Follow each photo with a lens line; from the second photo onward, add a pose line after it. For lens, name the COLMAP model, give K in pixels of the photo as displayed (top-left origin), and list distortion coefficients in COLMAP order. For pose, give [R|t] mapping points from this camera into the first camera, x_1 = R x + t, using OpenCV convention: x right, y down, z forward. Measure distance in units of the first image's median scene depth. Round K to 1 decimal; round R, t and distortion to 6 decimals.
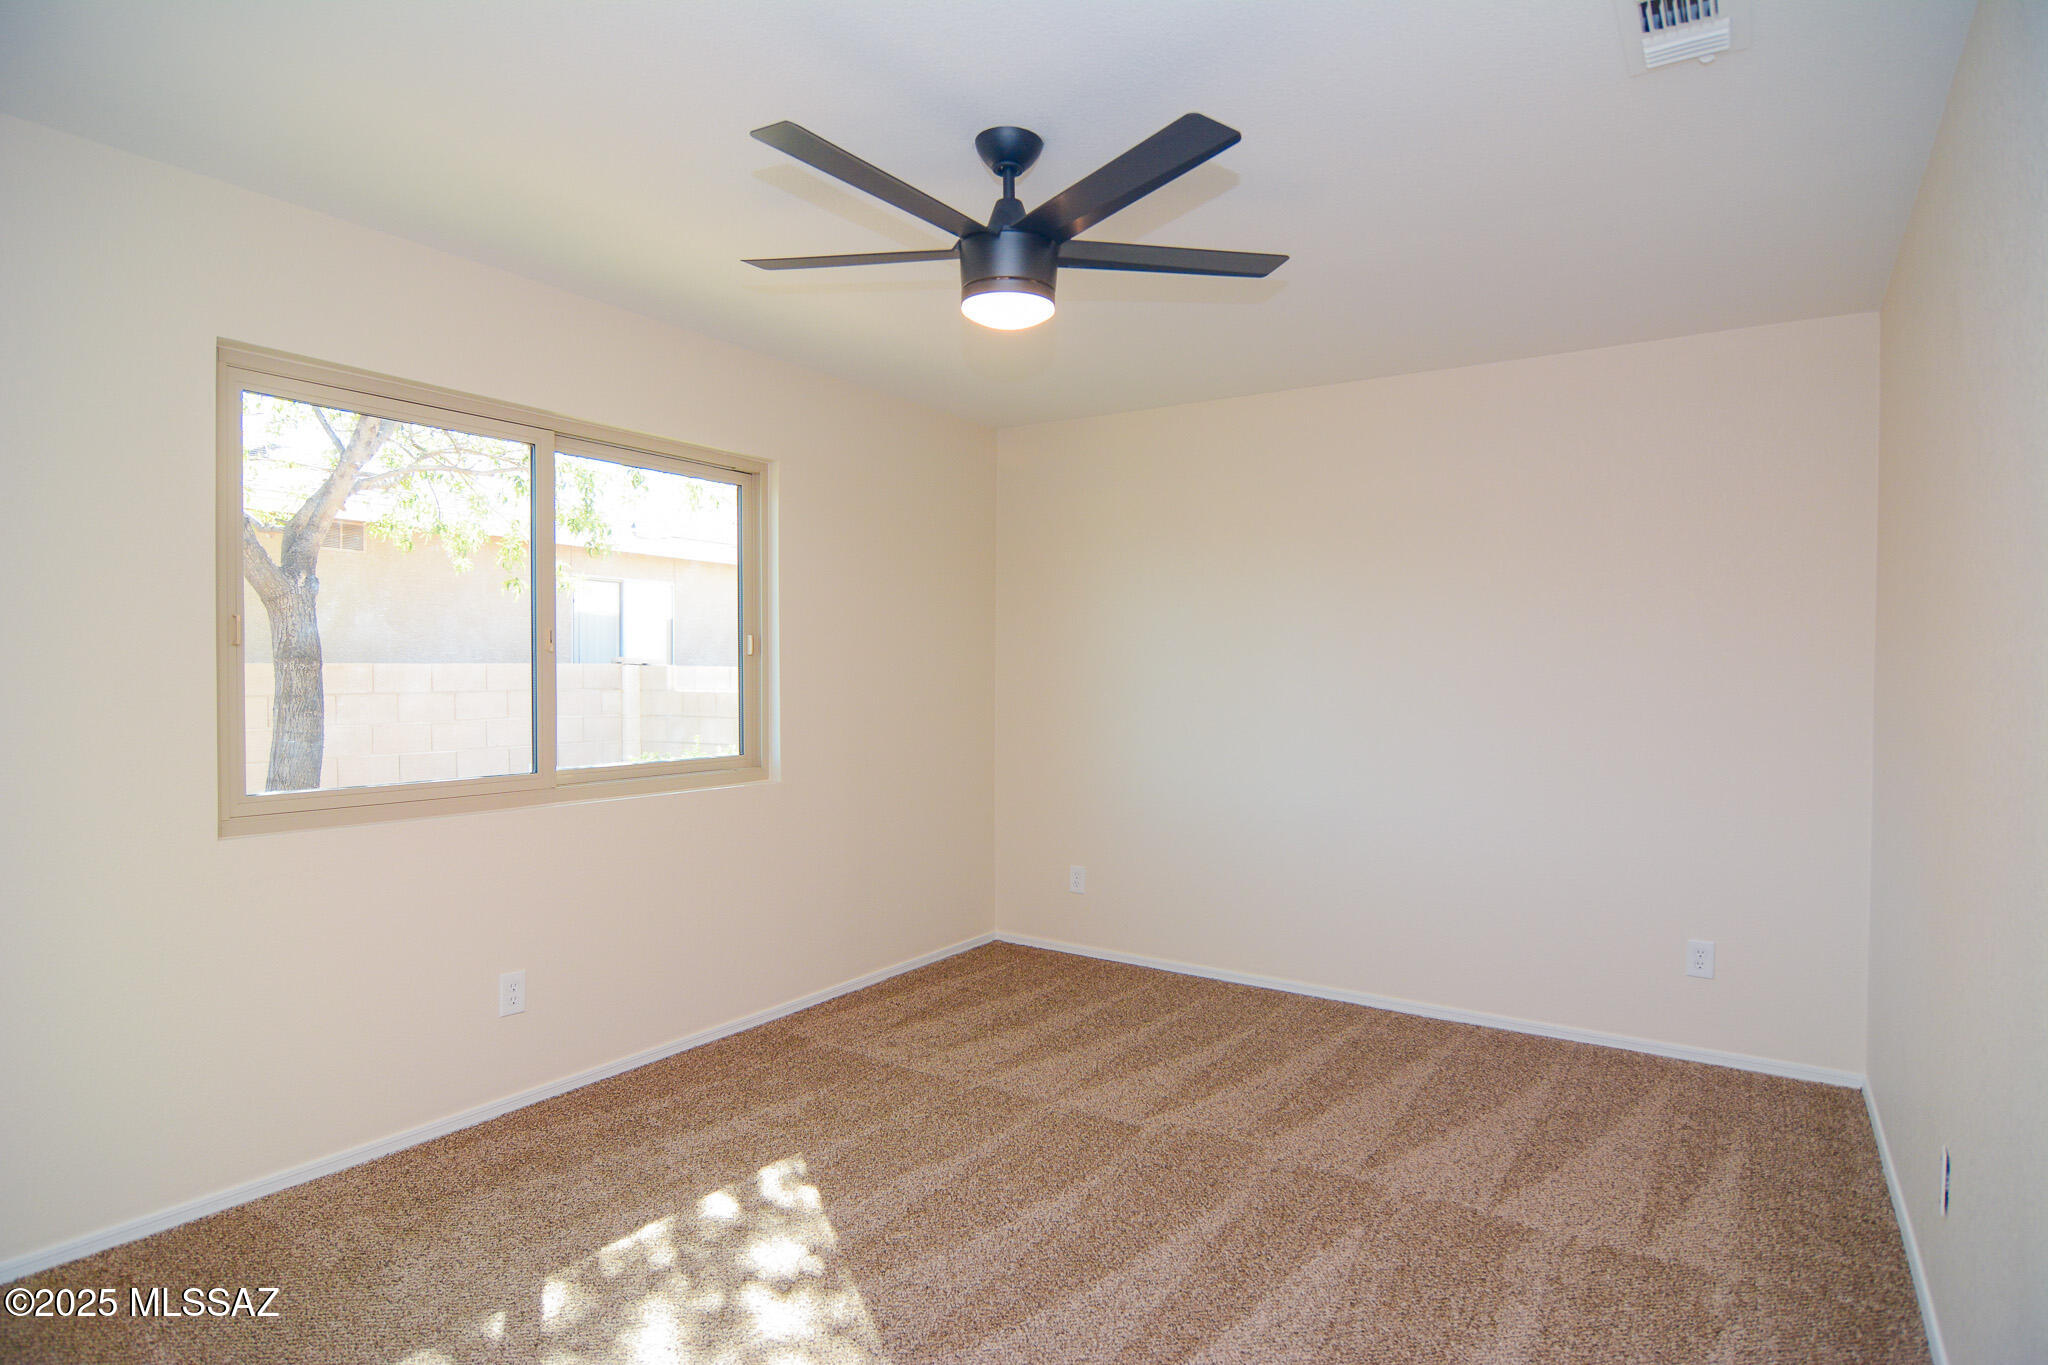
lens RADIAL K [[1100.1, 0, 1024.4], [0, 1100.1, 693.6], [0, 0, 1]] dist [-0.006380, -0.000754]
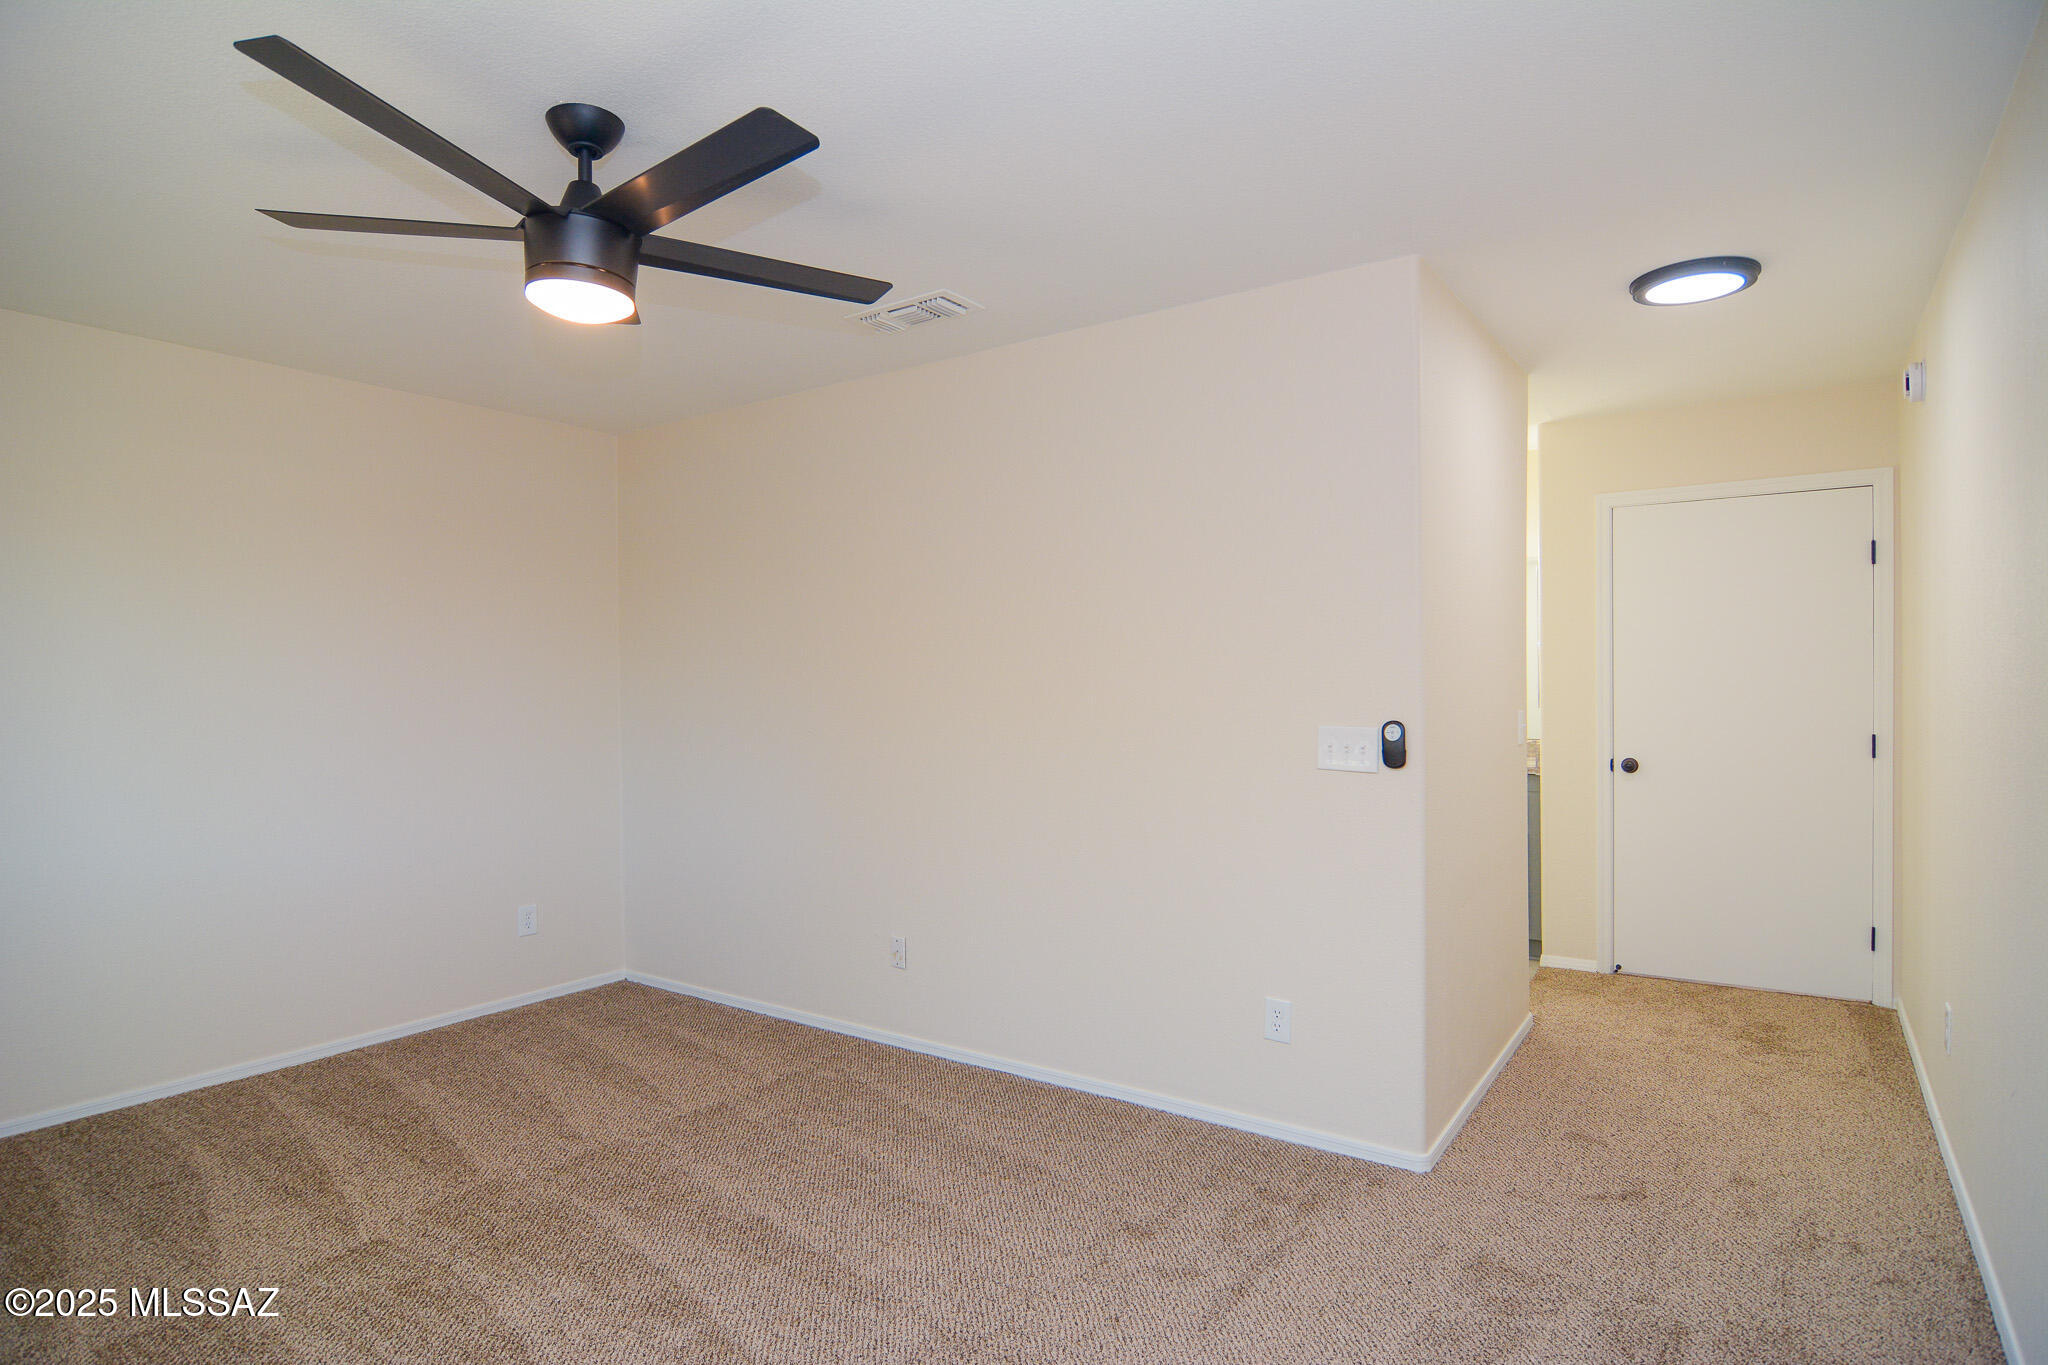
lens RADIAL K [[1100.1, 0, 1024.4], [0, 1100.1, 693.6], [0, 0, 1]] dist [-0.006380, -0.000754]
pose [[0.017062, -0.014549, 0.999749, -0.709755], [0.025781, 0.999568, 0.014106, -0.020098], [-0.999522, 0.025534, 0.017429, 0.478178]]
